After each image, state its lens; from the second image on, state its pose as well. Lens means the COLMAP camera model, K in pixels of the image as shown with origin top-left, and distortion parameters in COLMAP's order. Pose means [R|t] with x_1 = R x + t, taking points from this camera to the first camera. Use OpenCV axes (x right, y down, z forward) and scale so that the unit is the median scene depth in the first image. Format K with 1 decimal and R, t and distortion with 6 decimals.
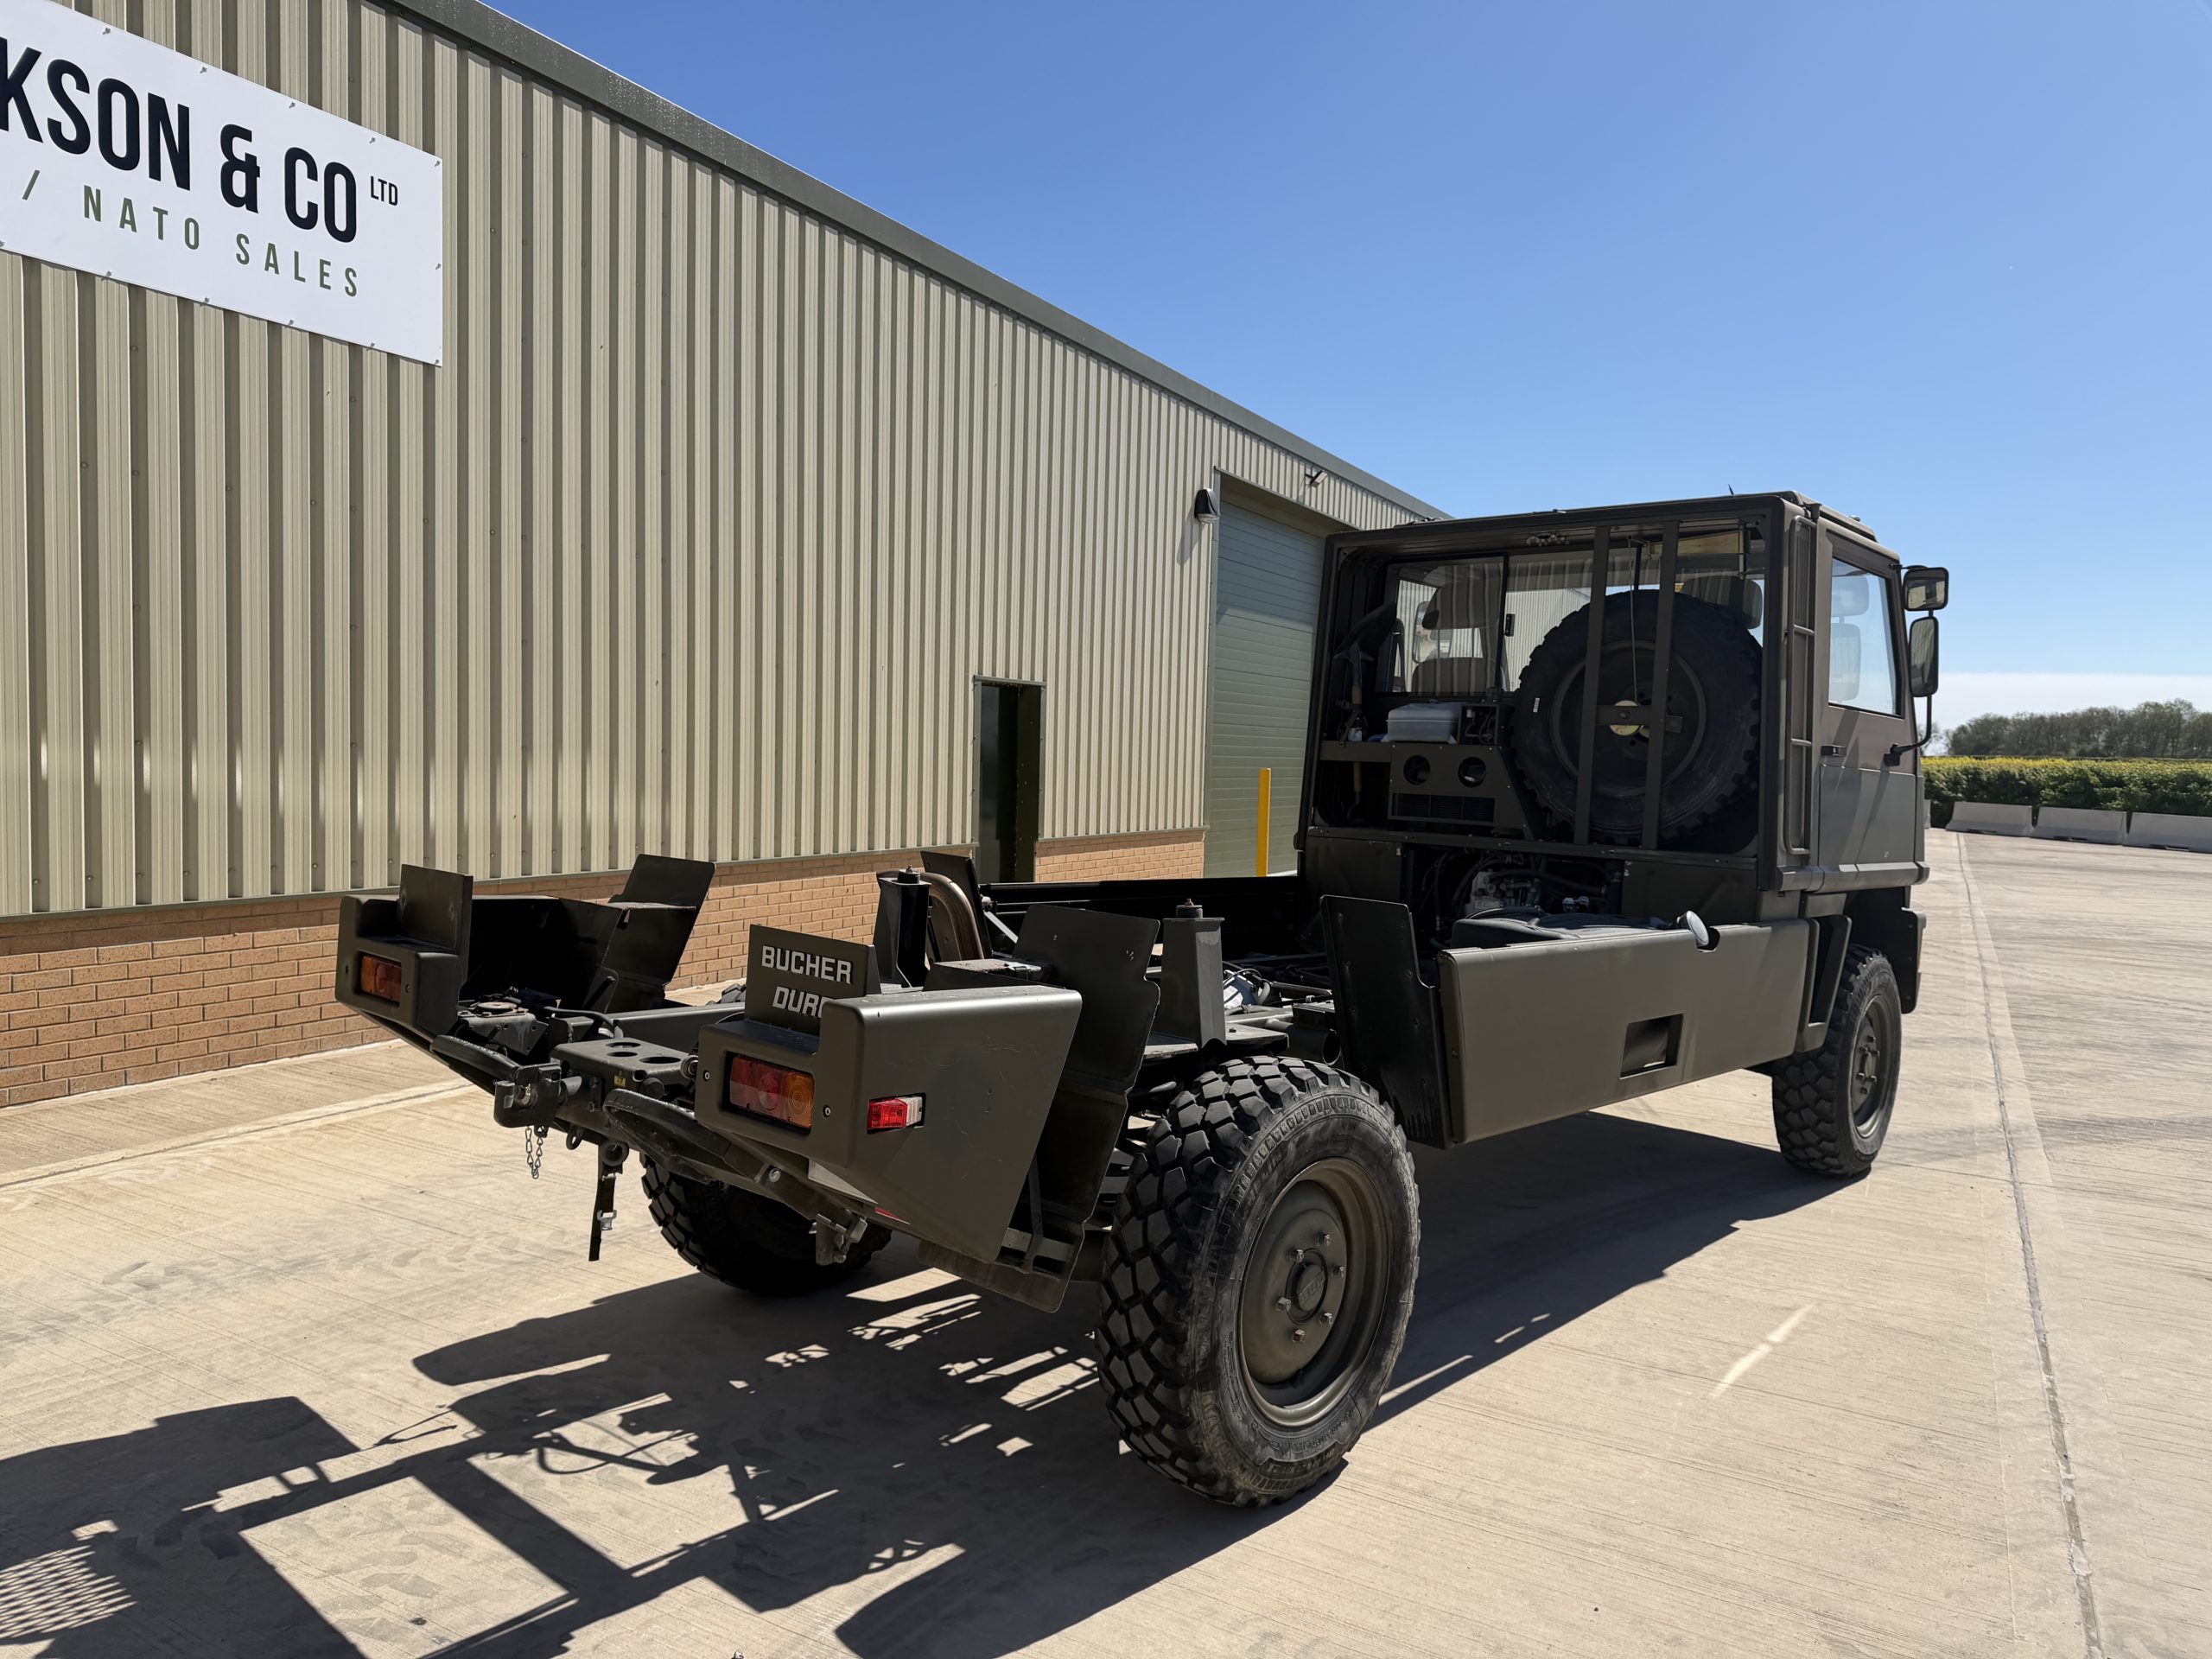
lens RADIAL K [[1554.2, 0, 1103.5], [0, 1554.2, 851.9], [0, 0, 1]] dist [0.037346, -0.042577]
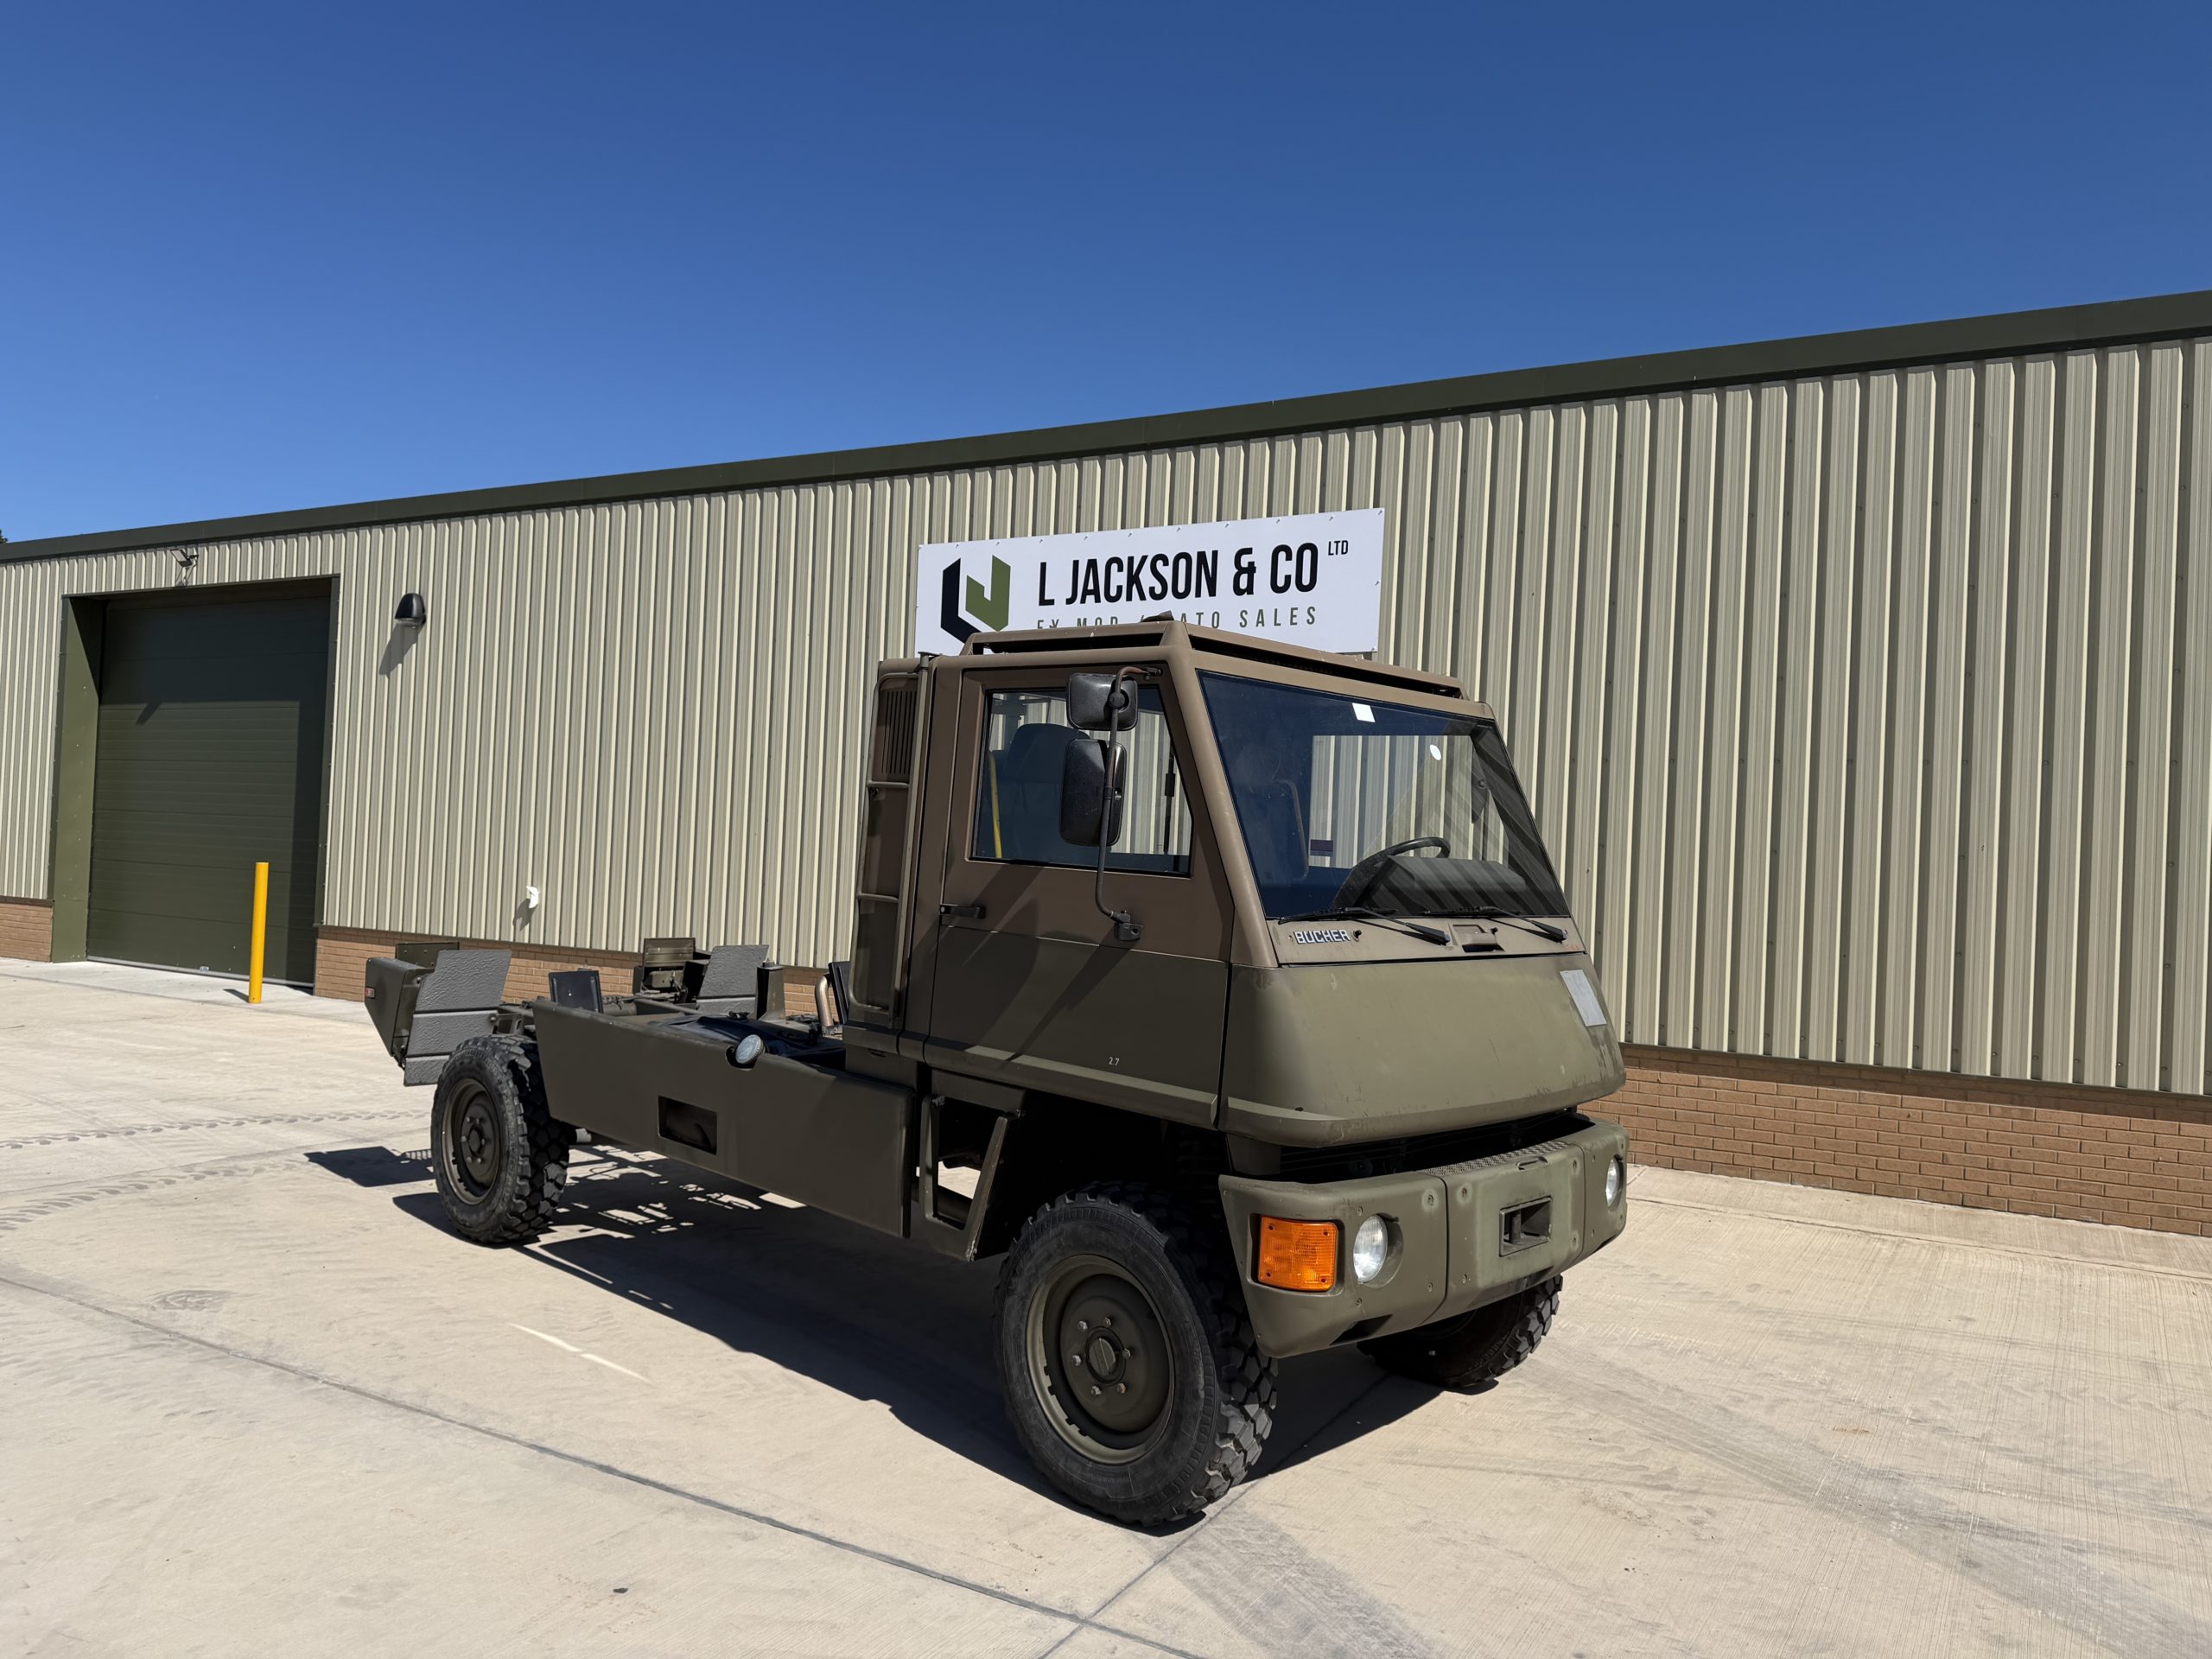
lens RADIAL K [[1554.2, 0, 1099.6], [0, 1554.2, 840.3], [0, 0, 1]] dist [0.037346, -0.042577]
pose [[-0.015283, -0.042358, -0.998986, 1.126420], [-0.108866, 0.993233, -0.040449, -0.064927], [0.993939, 0.108138, -0.019791, 0.917238]]
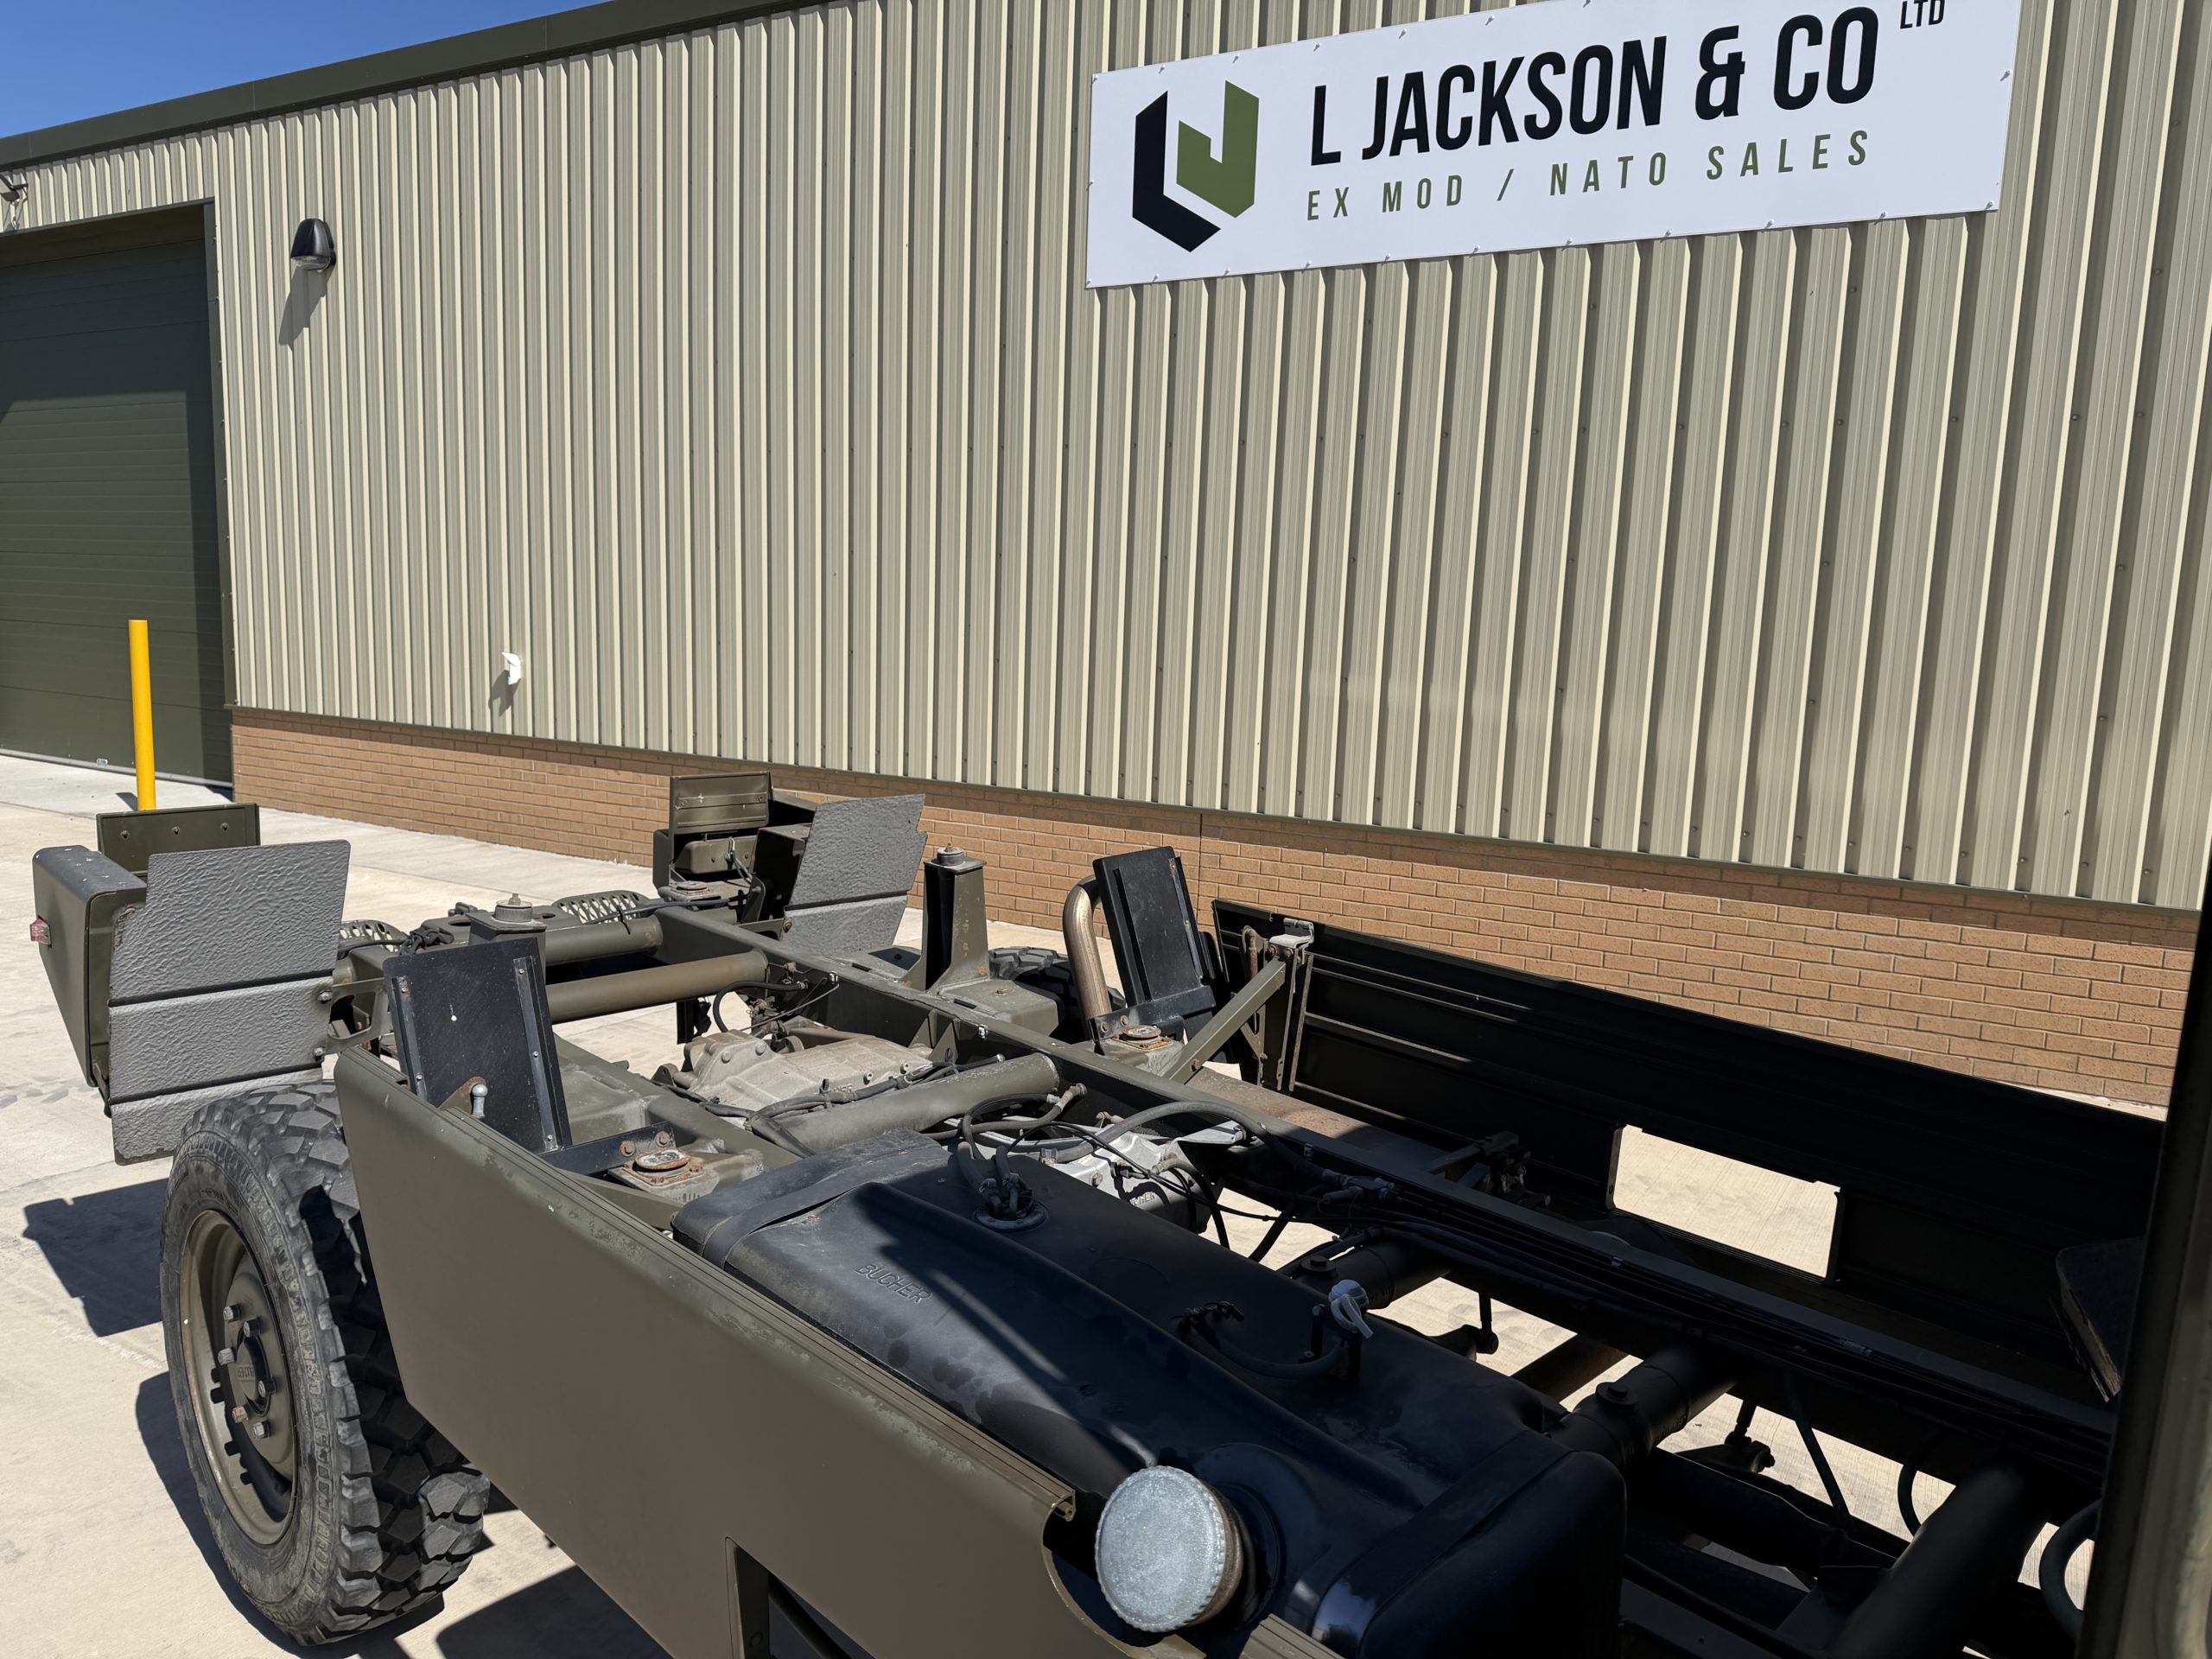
lens RADIAL K [[1565.5, 0, 1087.5], [0, 1565.5, 859.9], [0, 0, 1]] dist [0.000947, -0.011325]
pose [[-0.044828, 0.129646, -0.990547, 0.447493], [-0.101687, 0.985801, 0.133627, -0.063555], [0.993806, 0.106716, -0.031008, 0.712149]]
